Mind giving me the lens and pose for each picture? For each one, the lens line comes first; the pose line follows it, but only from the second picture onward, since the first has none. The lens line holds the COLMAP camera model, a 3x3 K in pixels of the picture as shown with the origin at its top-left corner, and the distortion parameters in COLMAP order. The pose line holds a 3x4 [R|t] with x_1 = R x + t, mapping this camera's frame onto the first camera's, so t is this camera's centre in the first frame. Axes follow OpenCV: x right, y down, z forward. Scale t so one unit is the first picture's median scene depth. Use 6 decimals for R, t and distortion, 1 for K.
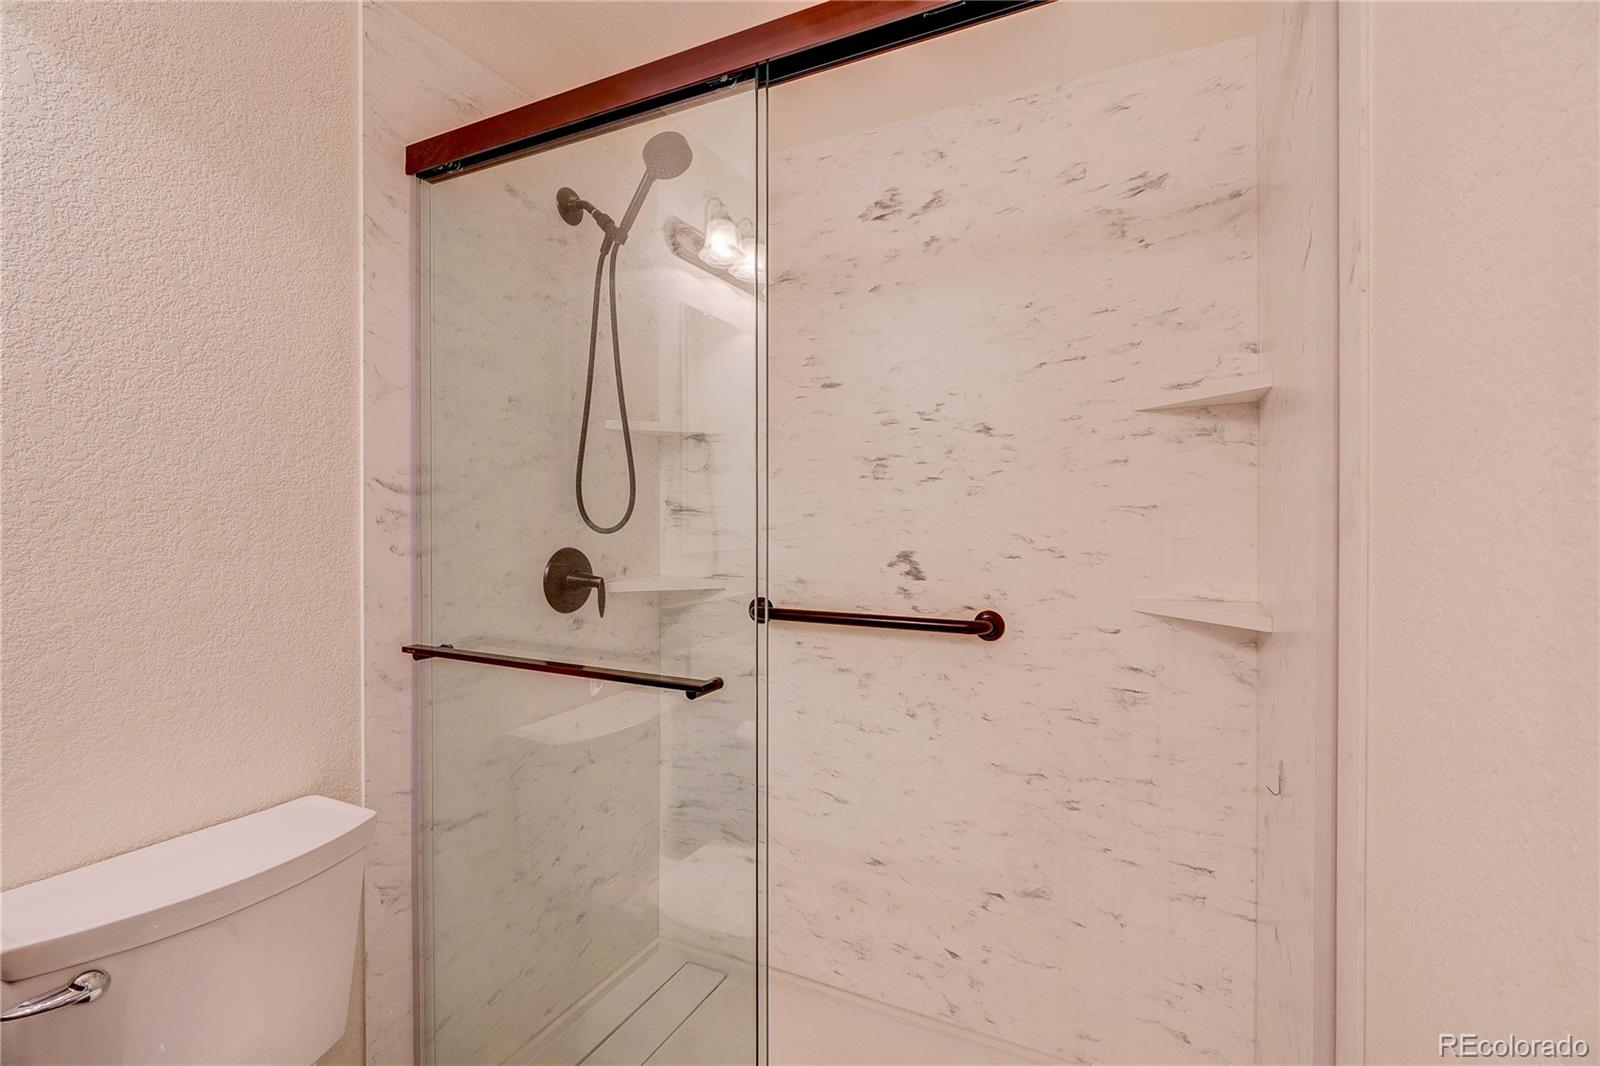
lens RADIAL K [[745.7, 0, 802.6], [0, 745.7, 523.2], [0, 0, 1]] dist [-0.002586, 0.001453]
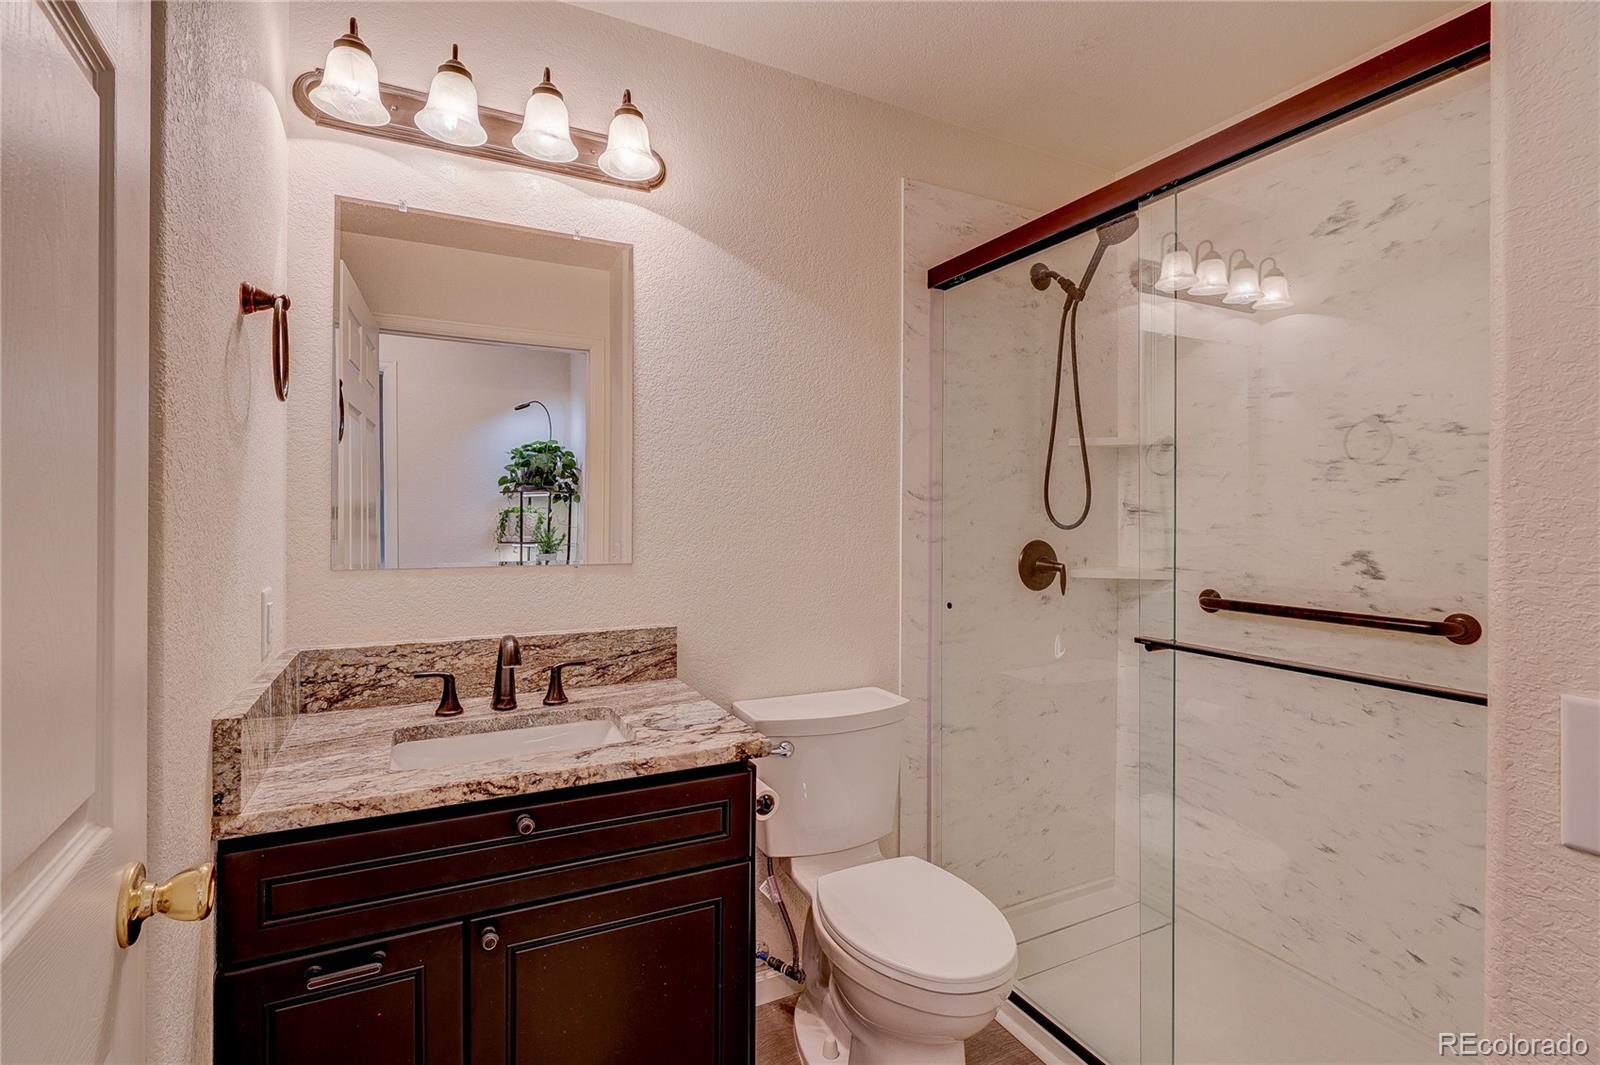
lens RADIAL K [[745.7, 0, 802.6], [0, 745.7, 522.7], [0, 0, 1]] dist [-0.002586, 0.001453]
pose [[0.801299, 0.007628, -0.598215, 0.136507], [-0.007894, 0.999966, 0.002176, 0.002785], [0.598212, 0.002979, 0.801332, -0.288363]]
